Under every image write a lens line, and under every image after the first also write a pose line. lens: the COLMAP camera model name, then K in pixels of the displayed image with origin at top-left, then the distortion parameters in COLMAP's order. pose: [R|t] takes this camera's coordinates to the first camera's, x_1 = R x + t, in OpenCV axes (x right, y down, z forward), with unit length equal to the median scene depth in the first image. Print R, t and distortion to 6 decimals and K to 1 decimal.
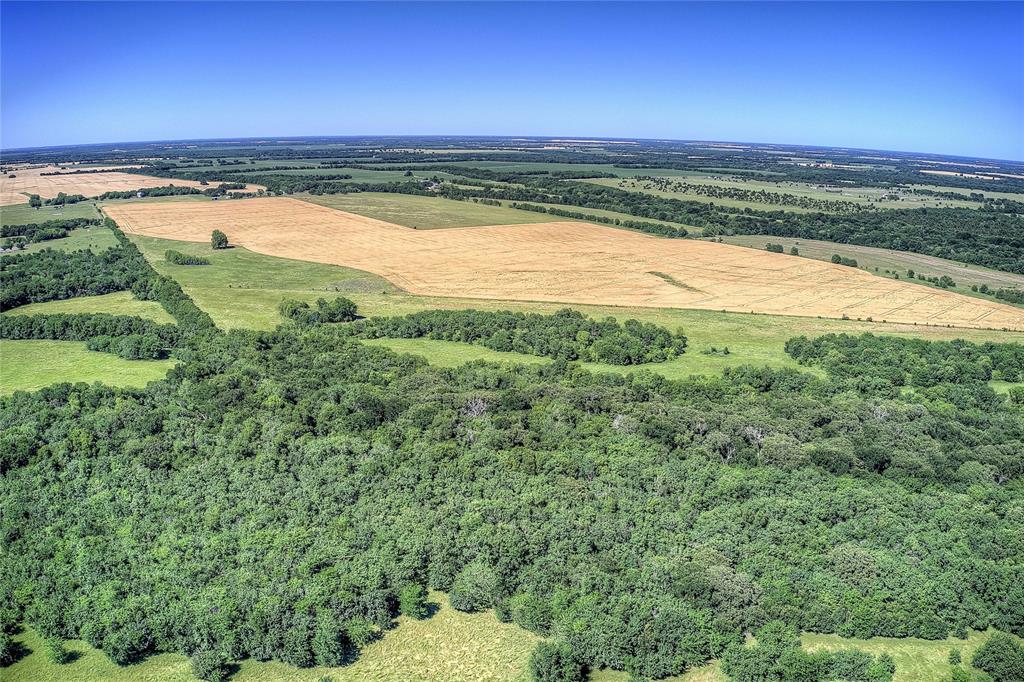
lens RADIAL K [[803.6, 0, 514.7], [0, 803.6, 339.3], [0, 0, 1]] dist [-0.191713, 0.019996]
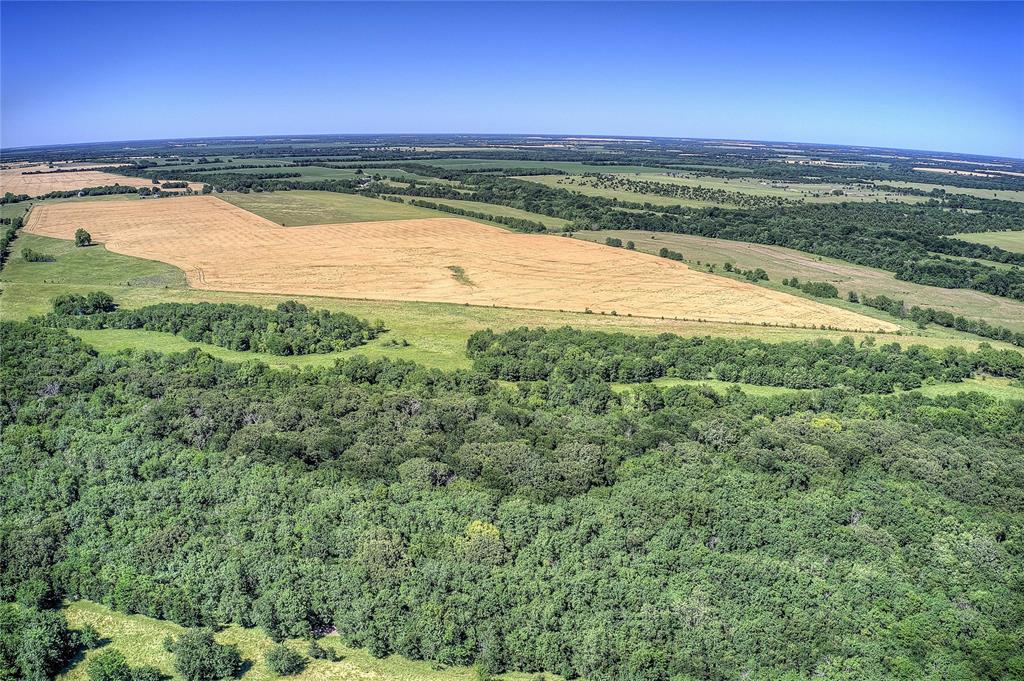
lens RADIAL K [[803.6, 0, 509.1], [0, 803.6, 338.4], [0, 0, 1]] dist [-0.191713, 0.019996]
pose [[0.999228, 0.007375, -0.038599, 0.125957], [-0.007333, 0.999972, 0.001211, 0.001877], [0.038607, -0.000927, 0.999254, -0.000576]]
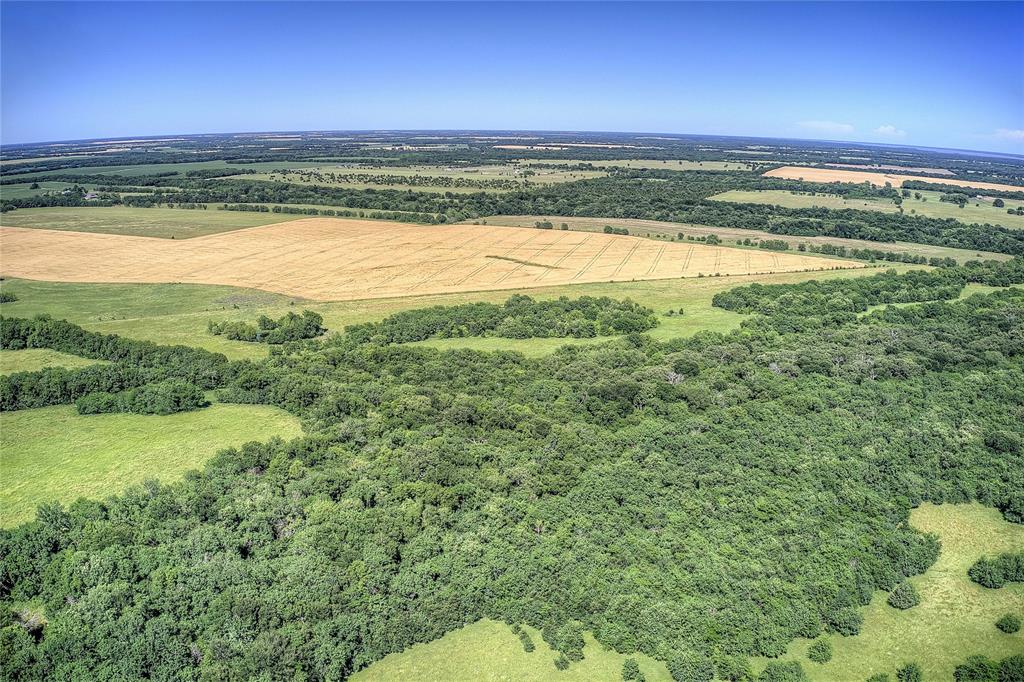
lens RADIAL K [[803.6, 0, 514.3], [0, 803.6, 339.5], [0, 0, 1]] dist [-0.191713, 0.019996]
pose [[0.844777, -0.143365, 0.515557, -0.161169], [0.136286, 0.989315, 0.051792, -0.011243], [-0.517473, 0.026511, 0.855289, 0.033632]]
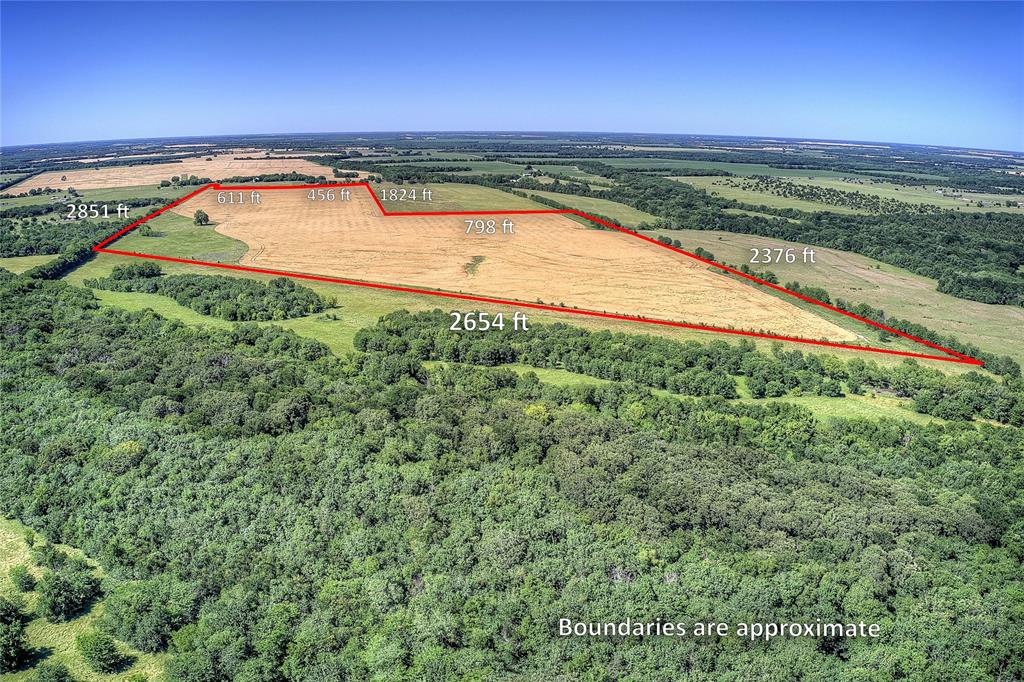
lens RADIAL K [[803.6, 0, 504.4], [0, 803.6, 328.6], [0, 0, 1]] dist [-0.191713, 0.019996]
pose [[0.943599, 0.073867, -0.322746, 0.246563], [-0.077050, 0.997023, 0.002921, 0.002456], [0.322001, 0.022111, 0.946481, 0.004564]]
